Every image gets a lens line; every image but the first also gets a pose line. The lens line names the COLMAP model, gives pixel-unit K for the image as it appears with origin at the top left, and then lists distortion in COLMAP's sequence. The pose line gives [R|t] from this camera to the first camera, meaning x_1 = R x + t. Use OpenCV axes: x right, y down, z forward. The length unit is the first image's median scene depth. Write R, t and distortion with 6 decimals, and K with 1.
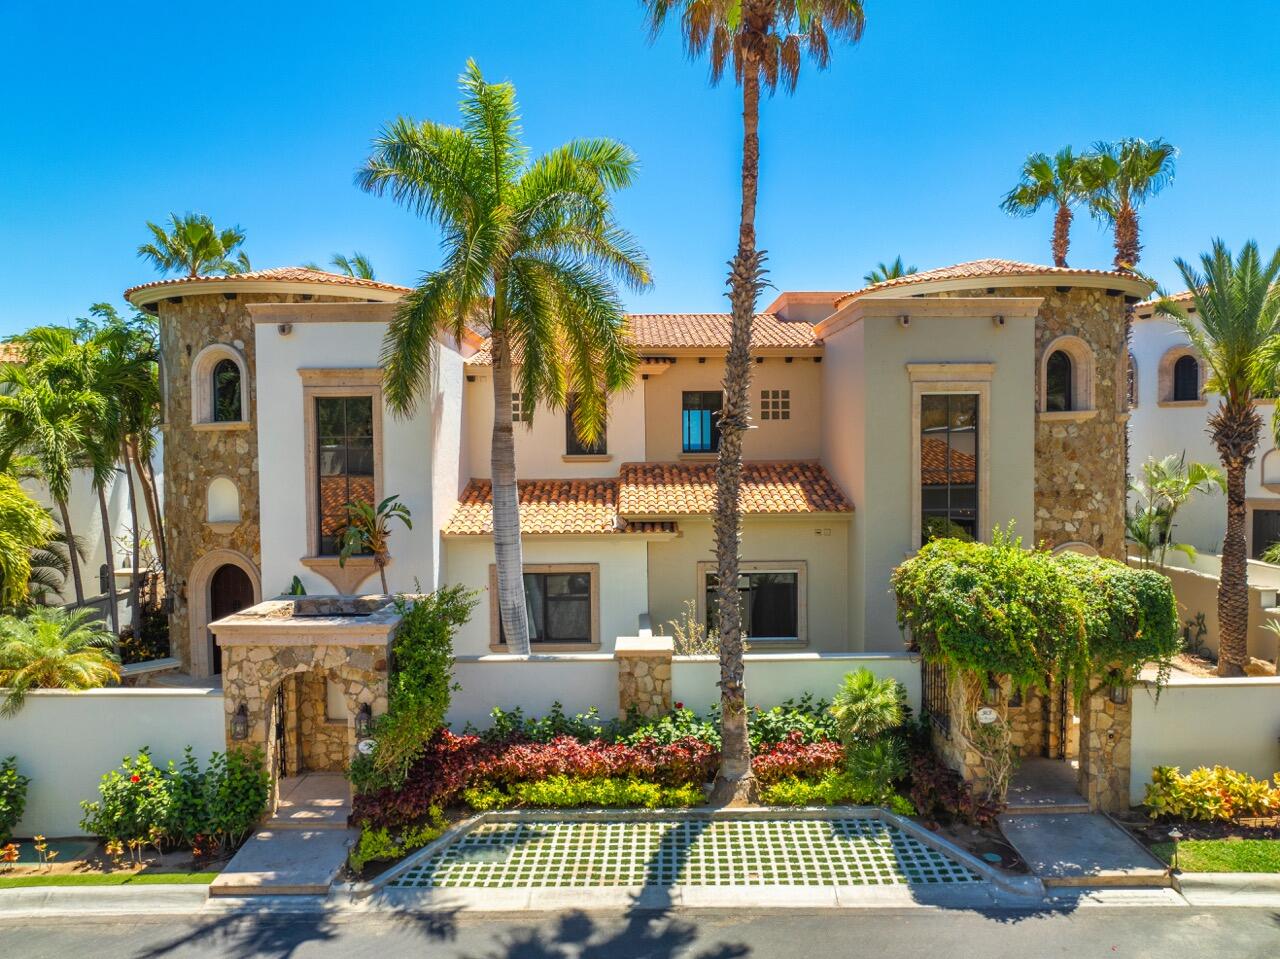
lens RADIAL K [[901.4, 0, 643.0], [0, 901.4, 480.3], [0, 0, 1]] dist [-0.032106, 0.005471]
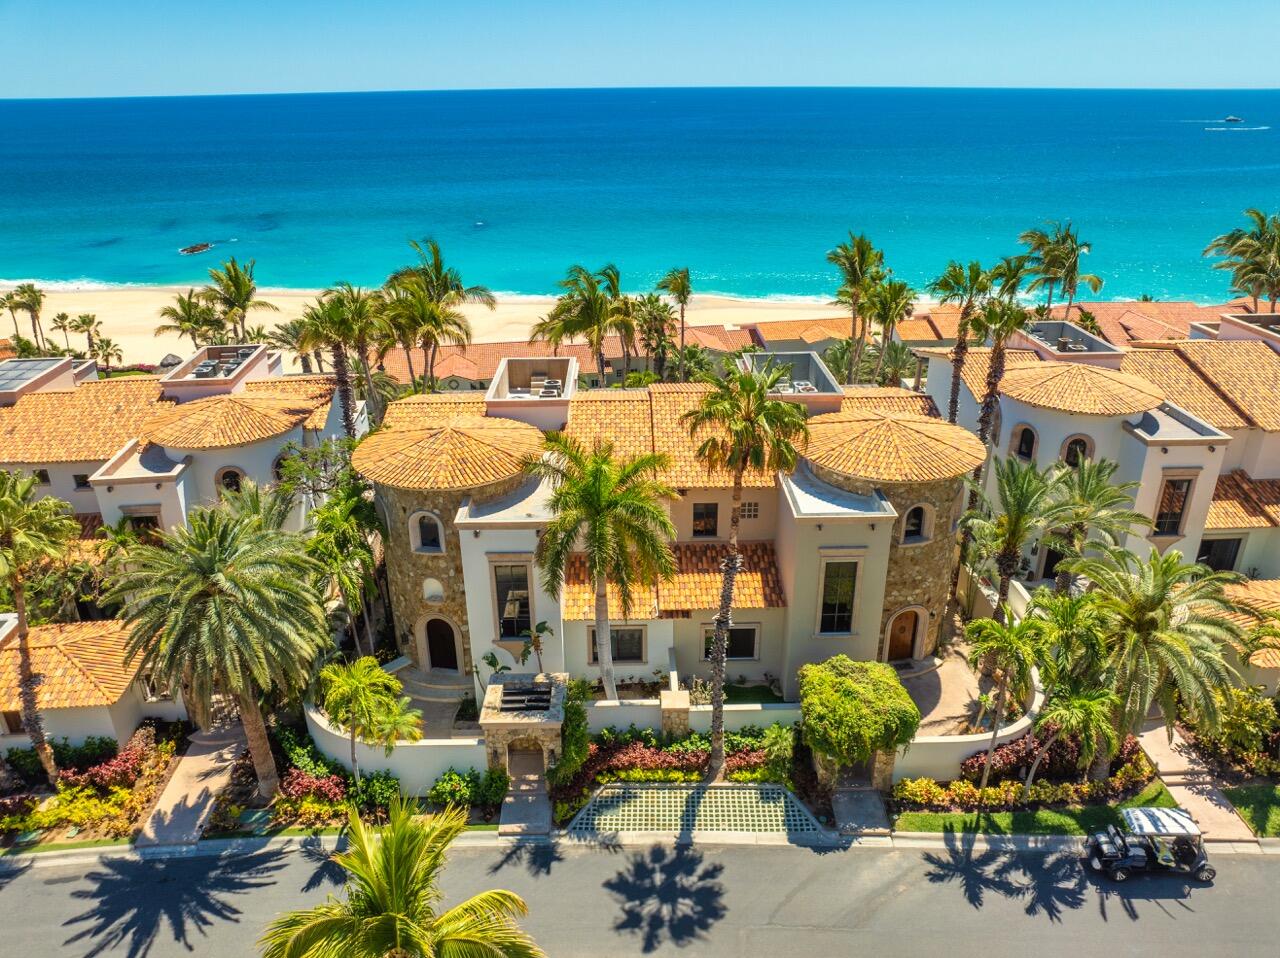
lens RADIAL K [[901.4, 0, 638.9], [0, 901.4, 477.9], [0, 0, 1]] dist [-0.032106, 0.005471]
pose [[0.999947, -0.003201, 0.009827, -0.114015], [-0.000692, 0.927977, 0.372637, -1.195959], [-0.010312, -0.372624, 0.927925, -0.806324]]
